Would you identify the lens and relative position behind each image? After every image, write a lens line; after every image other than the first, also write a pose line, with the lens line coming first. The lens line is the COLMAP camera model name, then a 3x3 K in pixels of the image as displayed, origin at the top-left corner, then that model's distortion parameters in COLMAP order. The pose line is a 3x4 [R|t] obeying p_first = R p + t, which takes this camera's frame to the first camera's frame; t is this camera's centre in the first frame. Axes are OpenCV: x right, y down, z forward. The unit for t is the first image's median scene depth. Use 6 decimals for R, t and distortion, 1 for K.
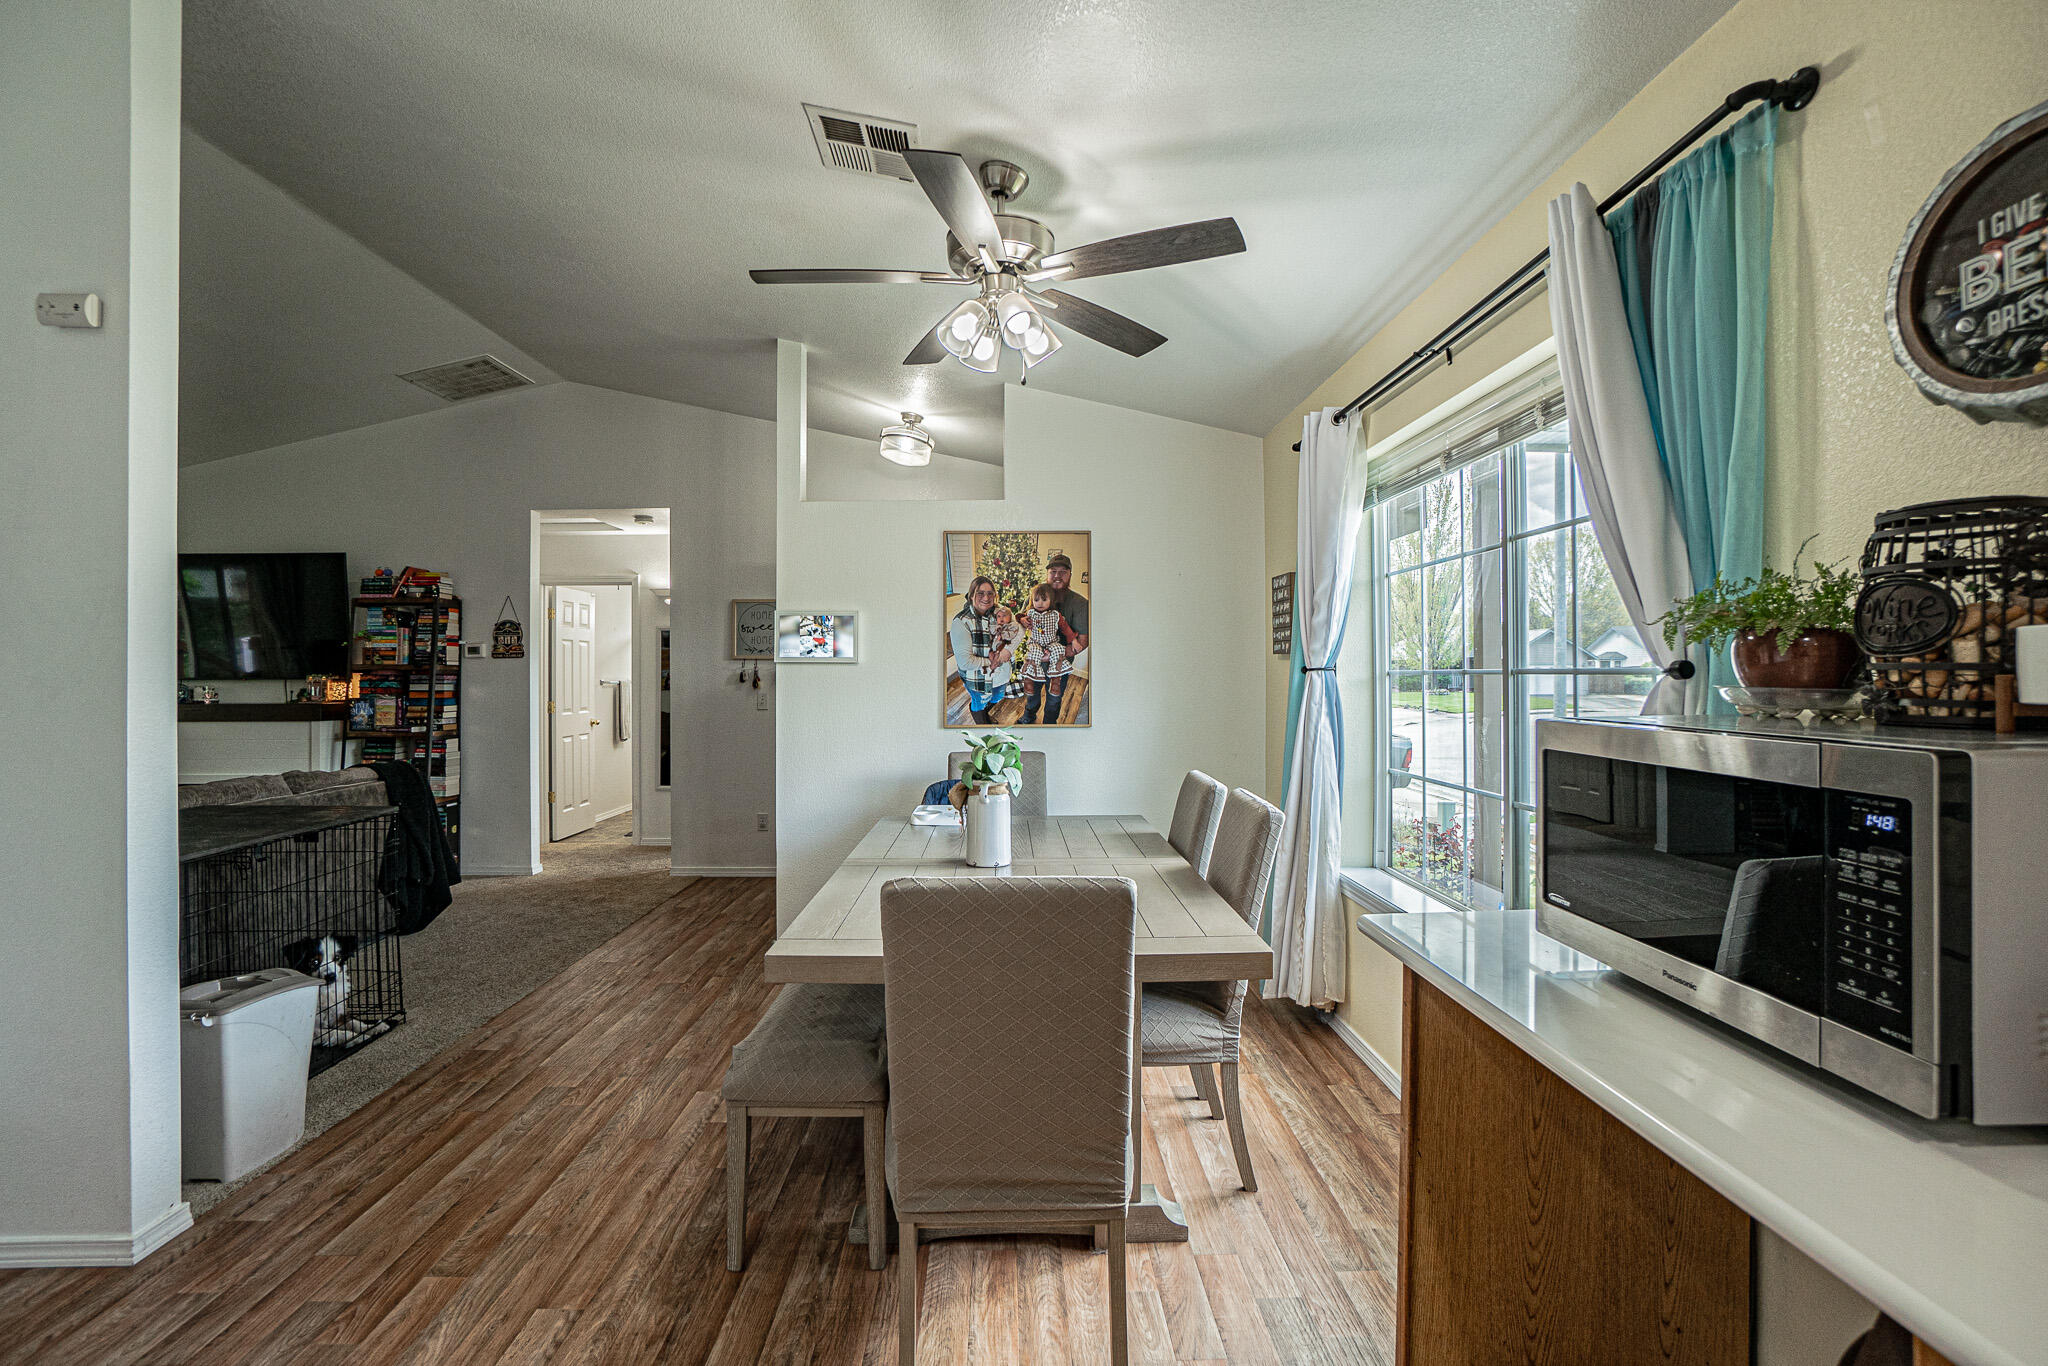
lens RADIAL K [[912.0, 0, 1022.3], [0, 912.0, 669.8], [0, 0, 1]] dist [-0.066330, 0.026655]
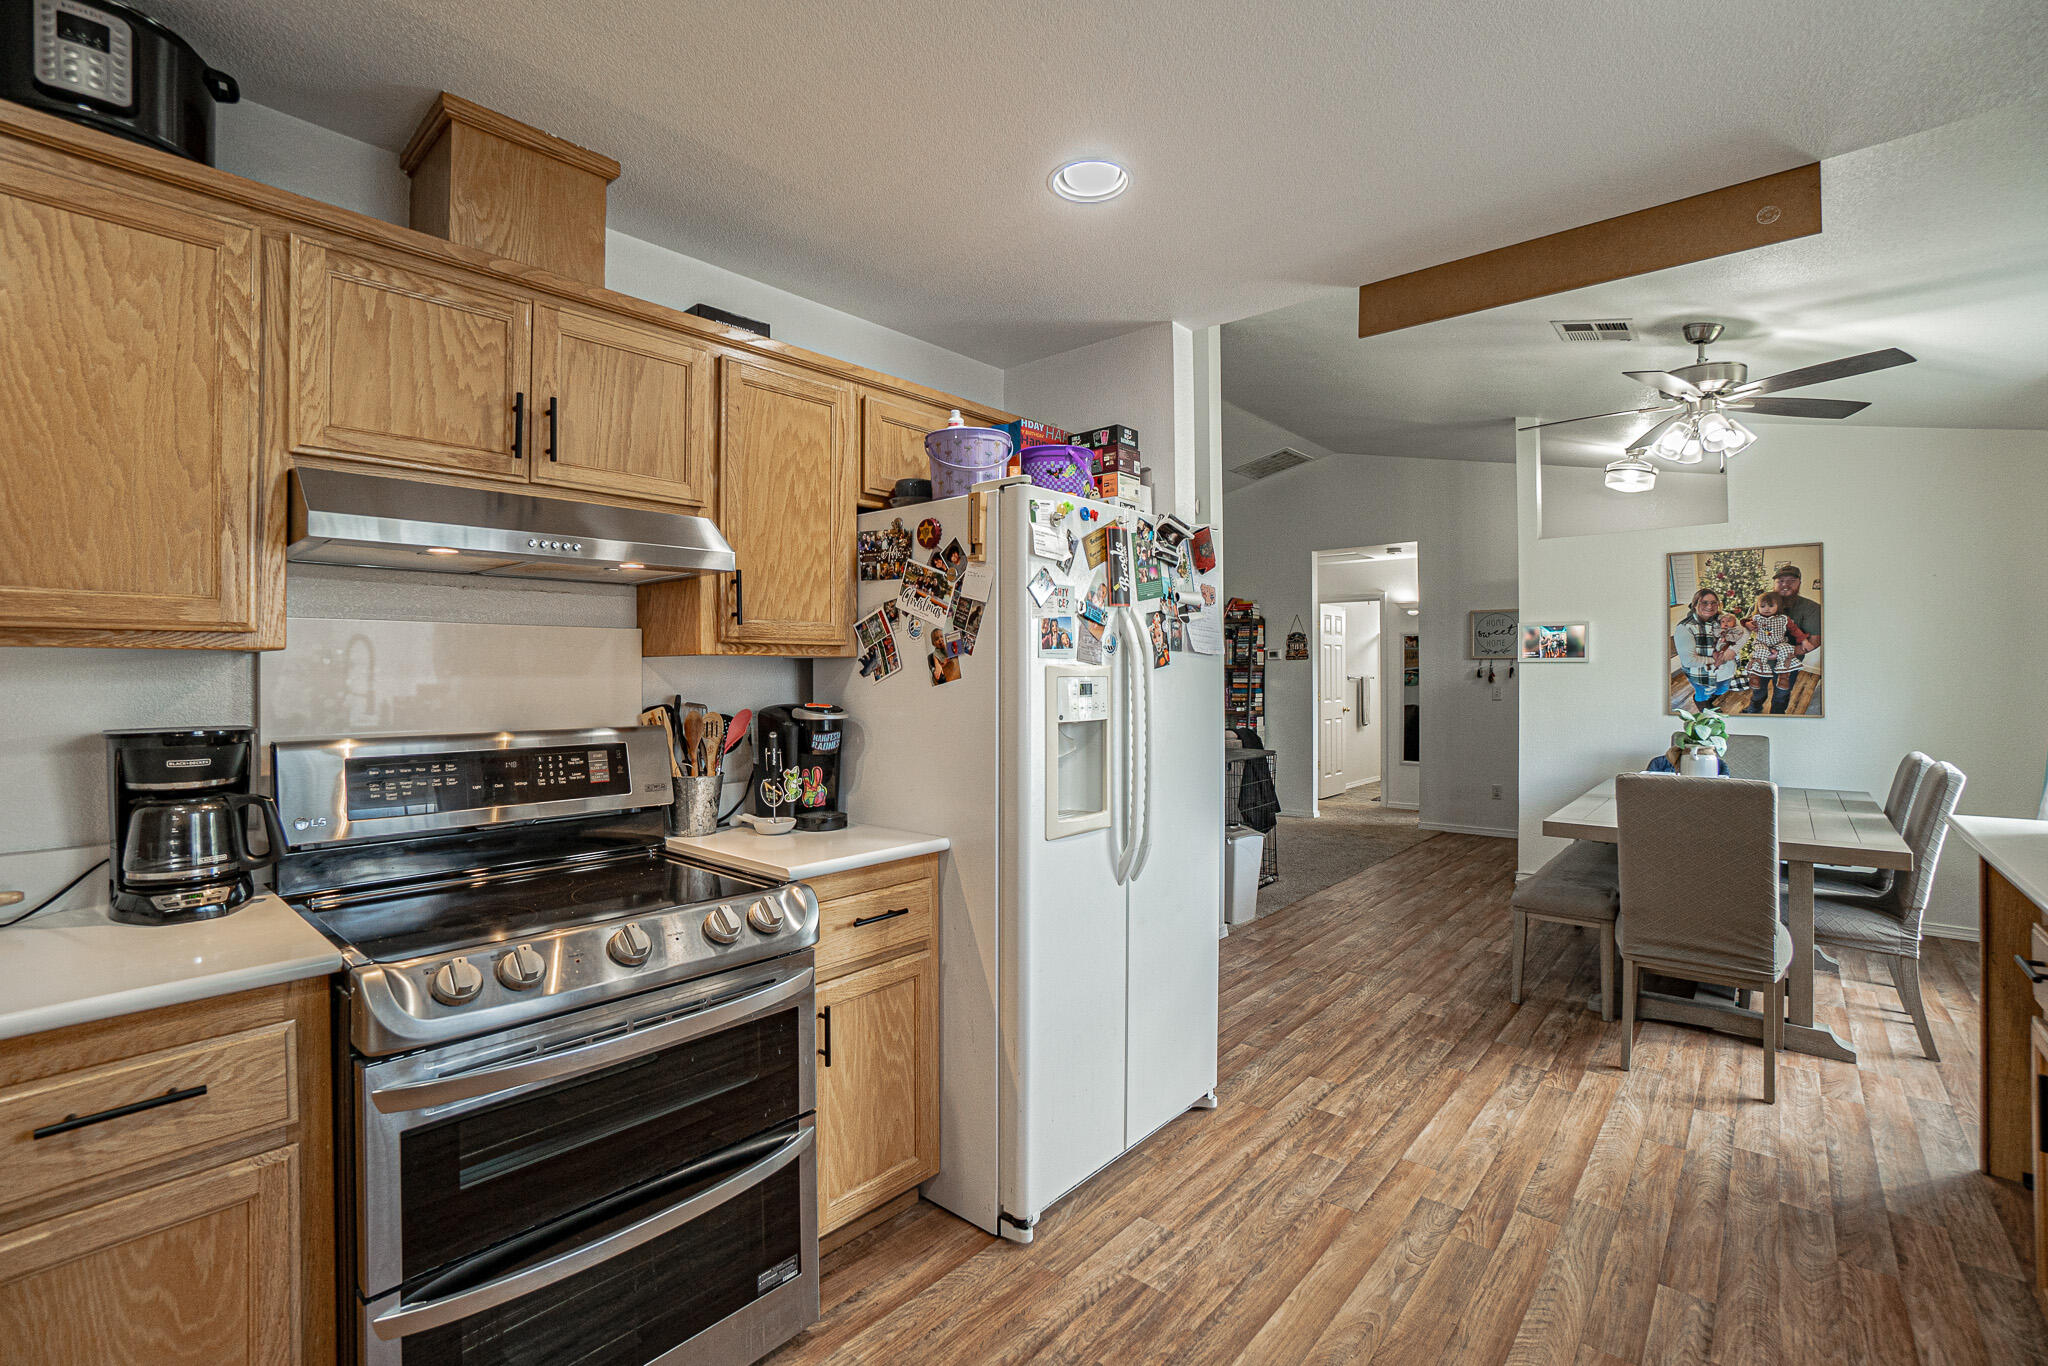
lens RADIAL K [[912.0, 0, 1022.3], [0, 912.0, 669.8], [0, 0, 1]] dist [-0.066330, 0.026655]
pose [[0.745103, -0.002619, -0.666945, 0.061409], [0.005006, 0.999986, 0.001666, -0.002650], [0.666931, -0.004580, 0.745106, -0.462033]]
